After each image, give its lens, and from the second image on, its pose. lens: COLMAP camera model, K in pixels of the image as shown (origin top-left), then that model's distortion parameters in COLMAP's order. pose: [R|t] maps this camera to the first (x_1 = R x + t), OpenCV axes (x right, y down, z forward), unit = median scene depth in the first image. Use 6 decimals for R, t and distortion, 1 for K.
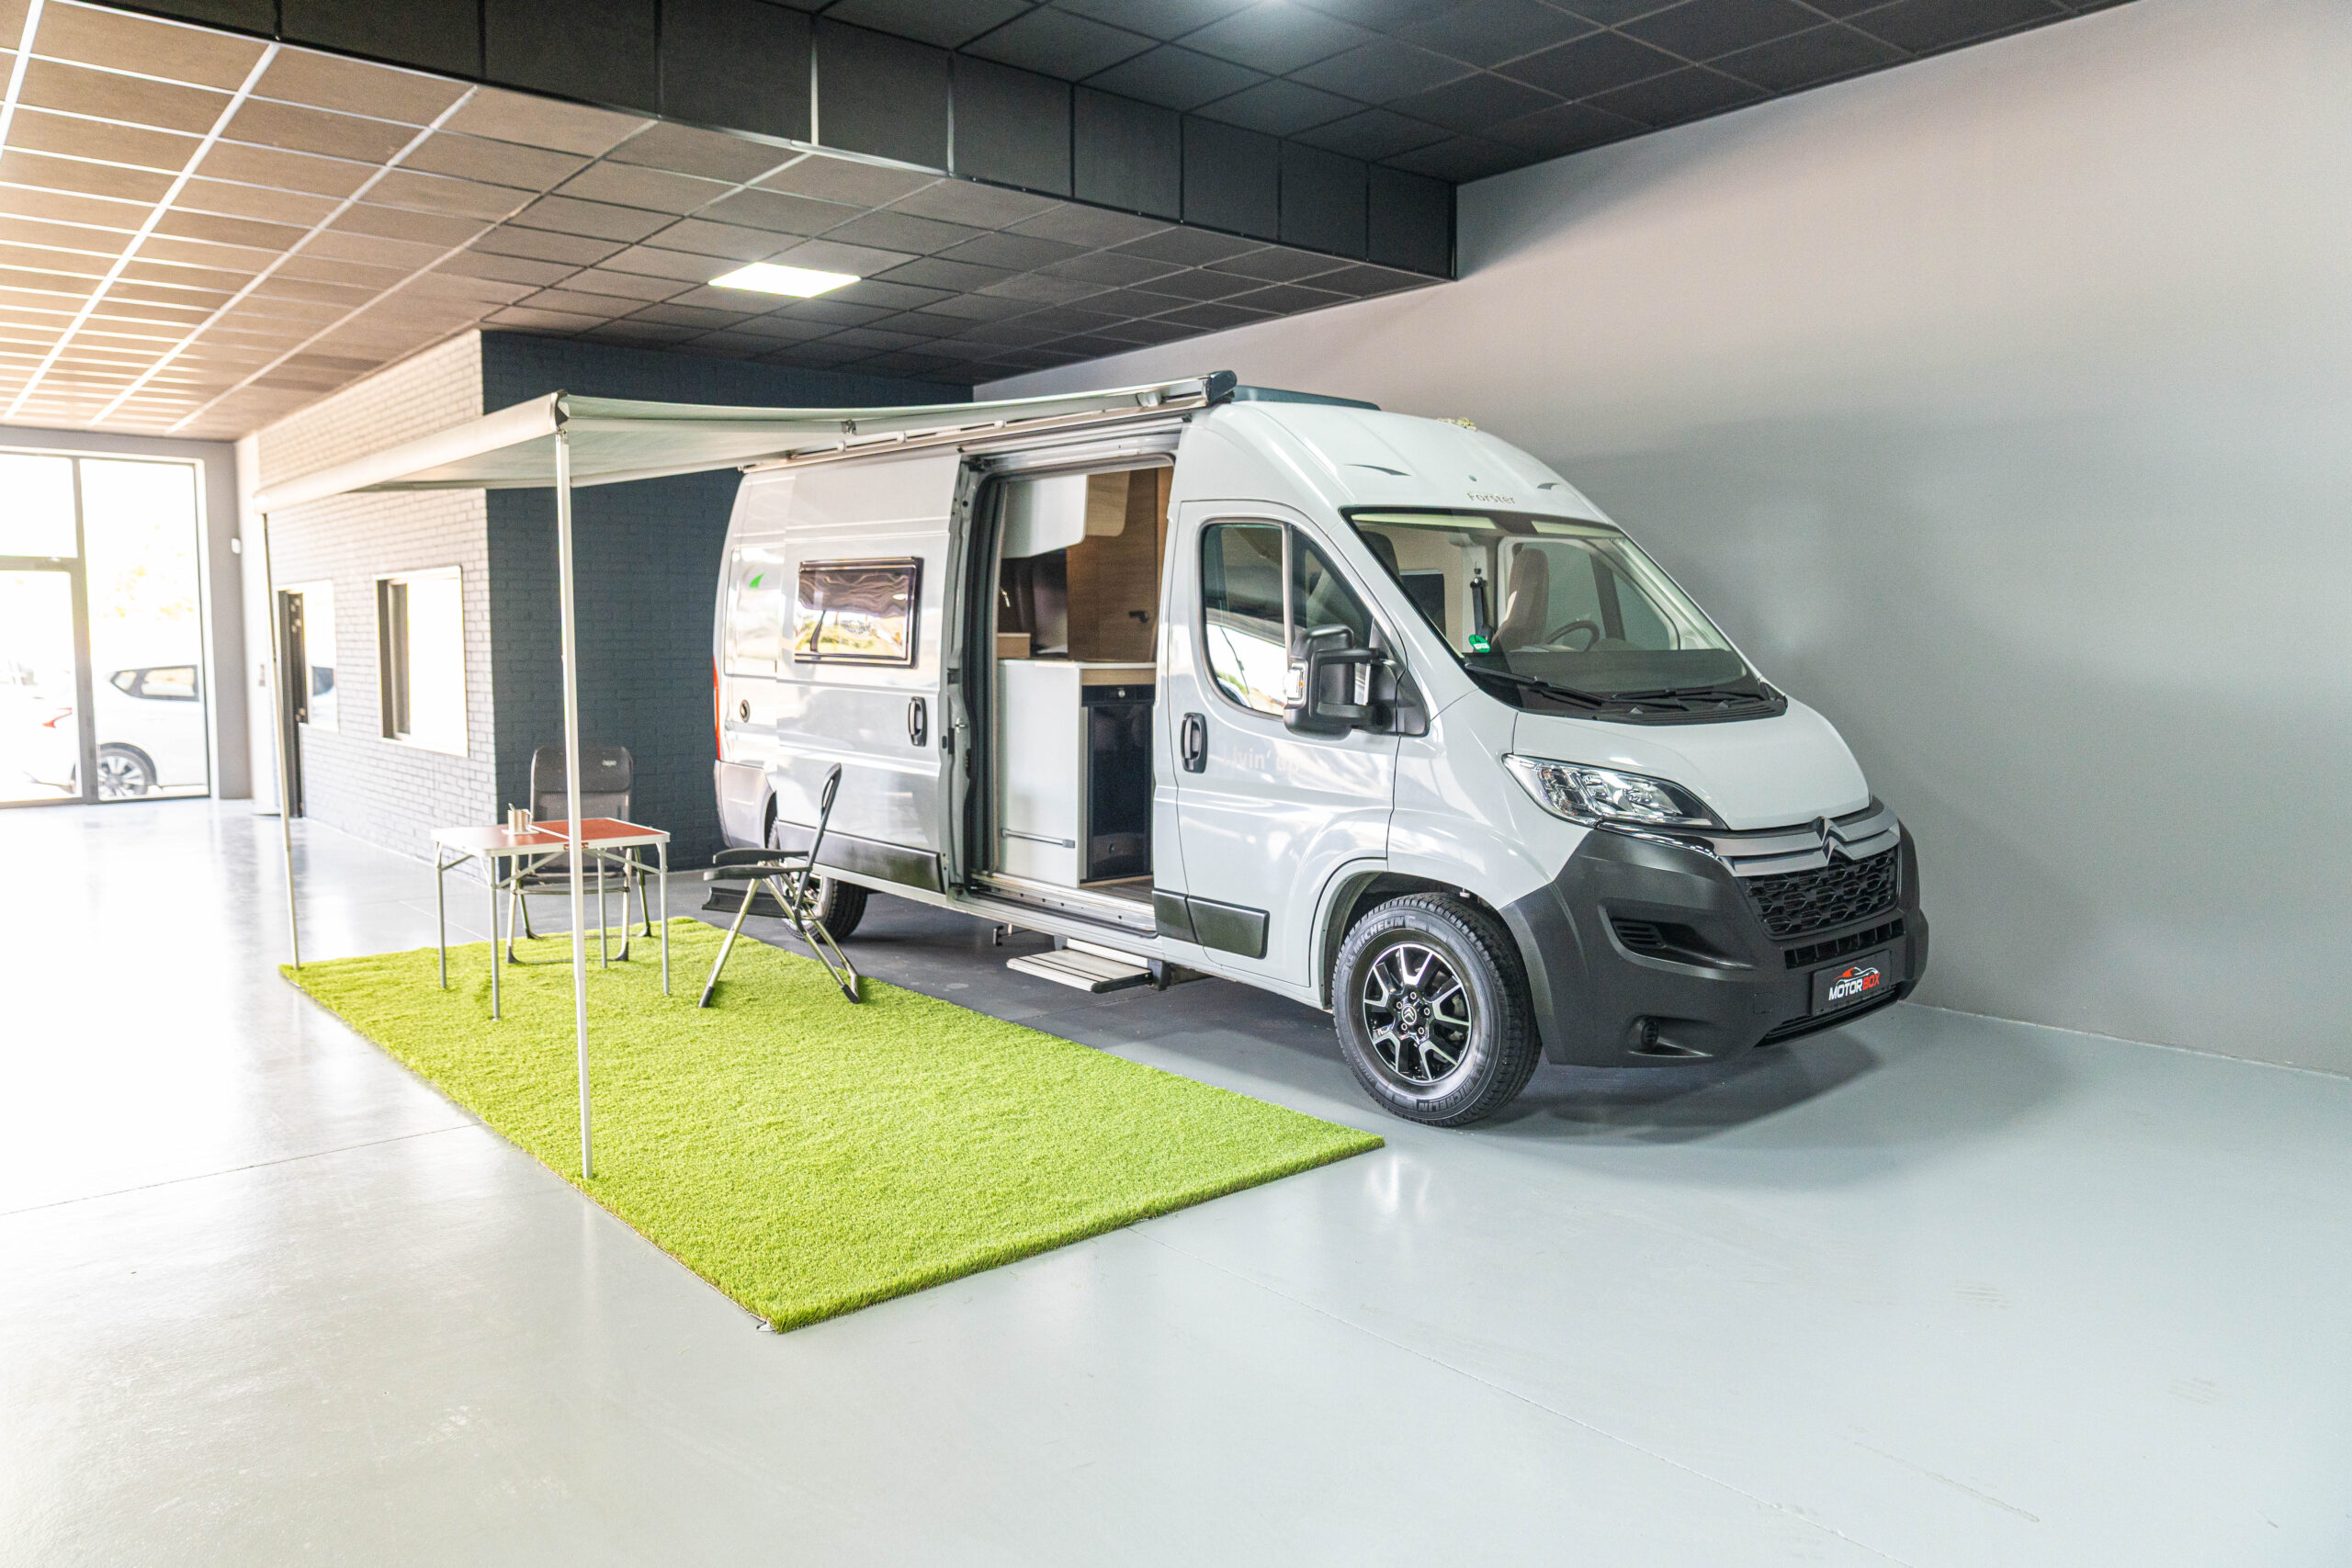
lens RADIAL K [[1599.4, 0, 1172.4], [0, 1599.4, 772.7], [0, 0, 1]] dist [-0.035972, 0.021218]
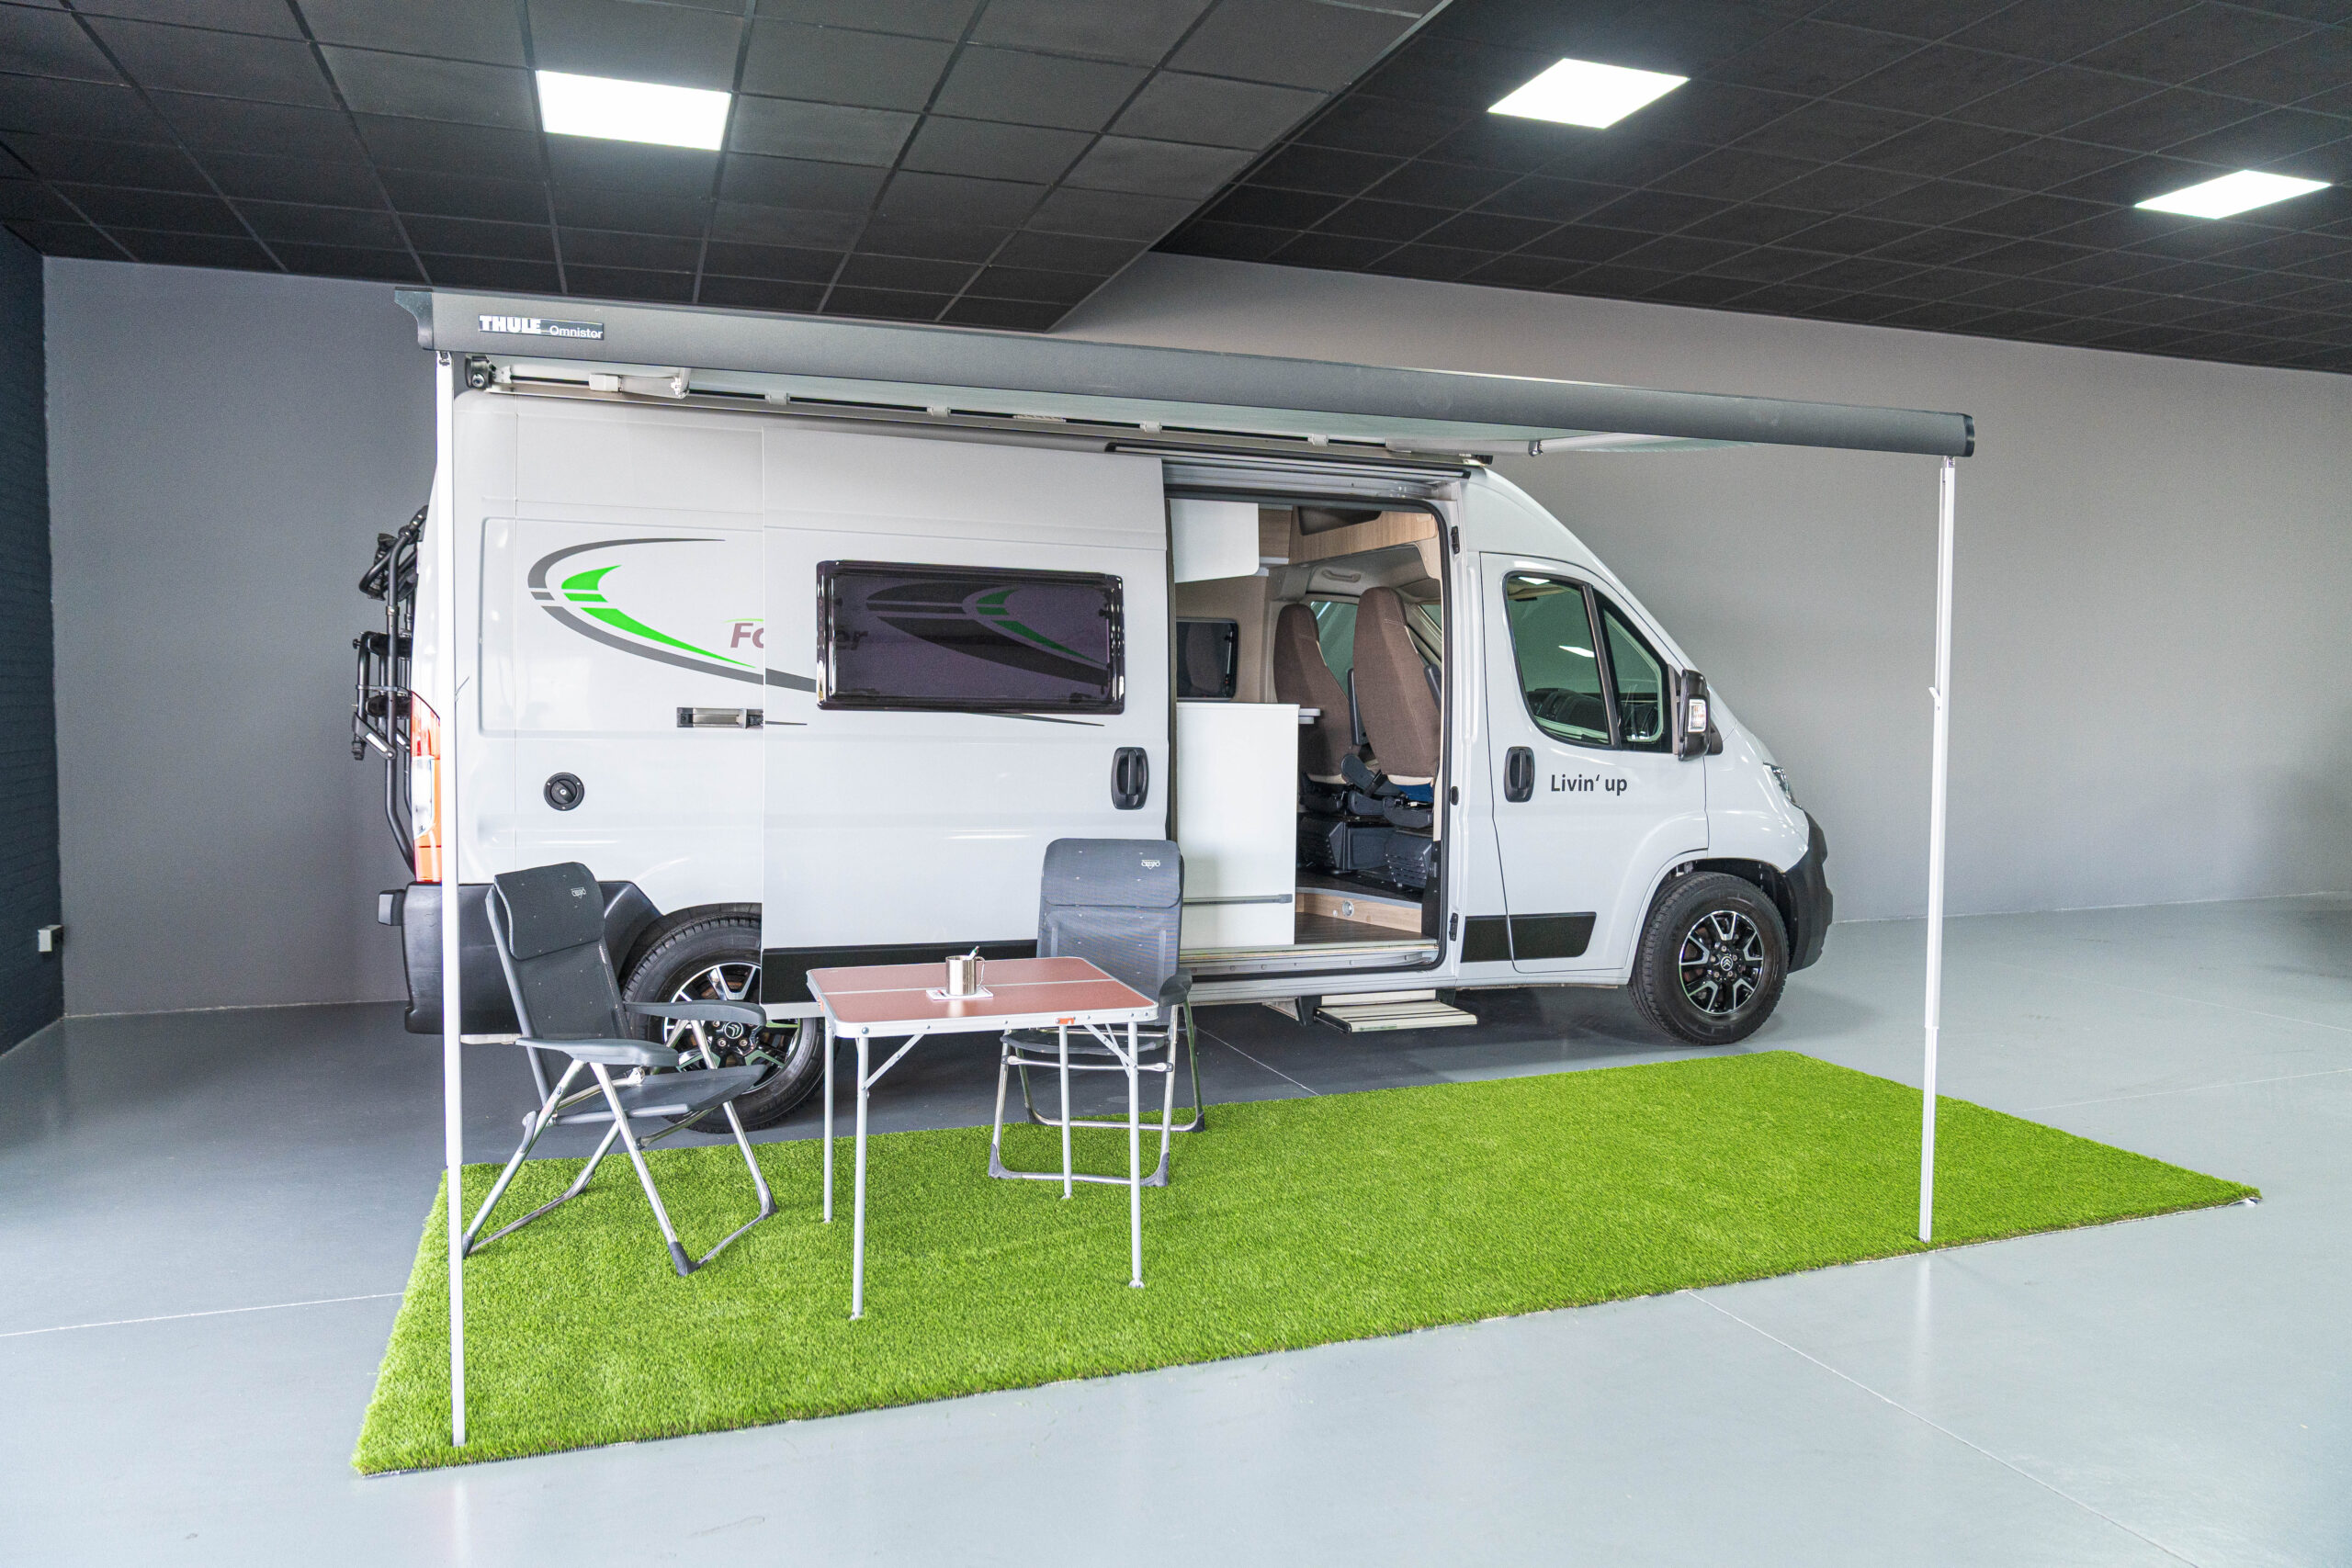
lens RADIAL K [[1599.4, 0, 1172.4], [0, 1599.4, 772.7], [0, 0, 1]] dist [-0.035972, 0.021218]
pose [[0.351887, -0.045090, 0.934956, -1.040746], [0.075836, 0.996929, 0.019537, -0.056537], [-0.932965, 0.064028, 0.354226, 0.793163]]
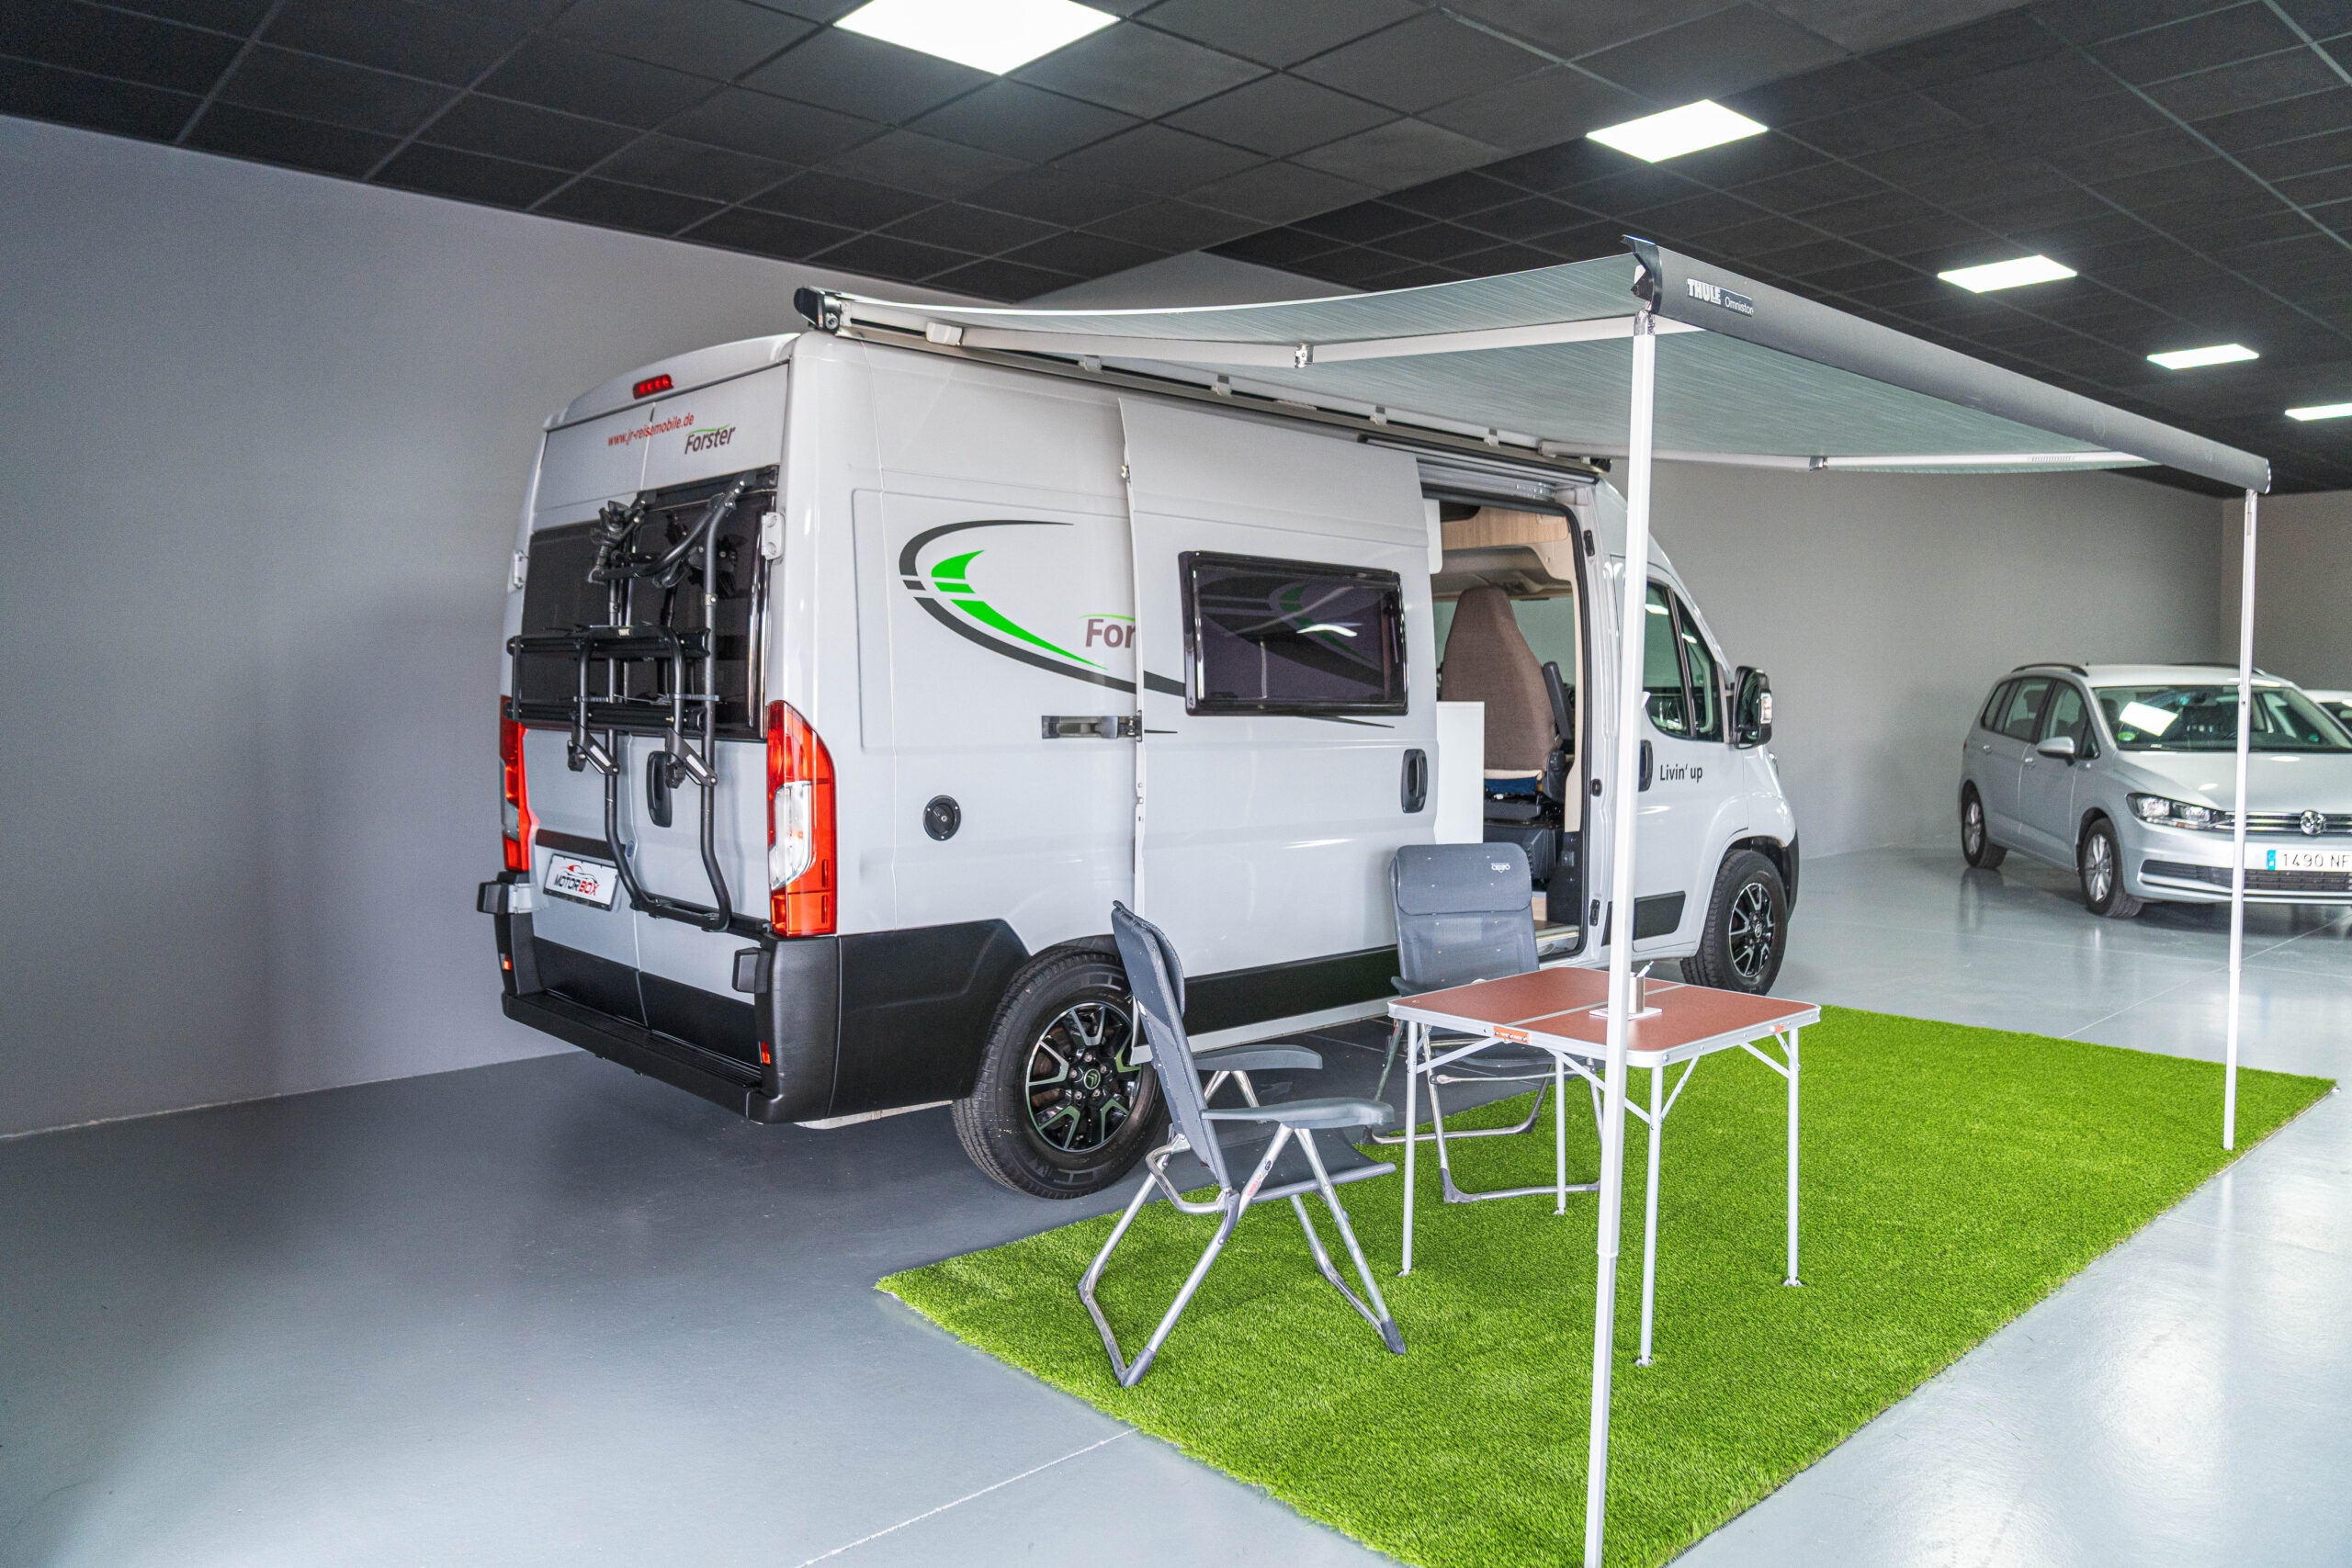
lens RADIAL K [[1599.4, 0, 1172.4], [0, 1599.4, 772.7], [0, 0, 1]] dist [-0.035972, 0.021218]
pose [[-0.028687, -0.057451, 0.997936, -1.080844], [0.087752, 0.994348, 0.059767, -0.107728], [-0.995729, 0.089285, -0.023483, 1.302101]]
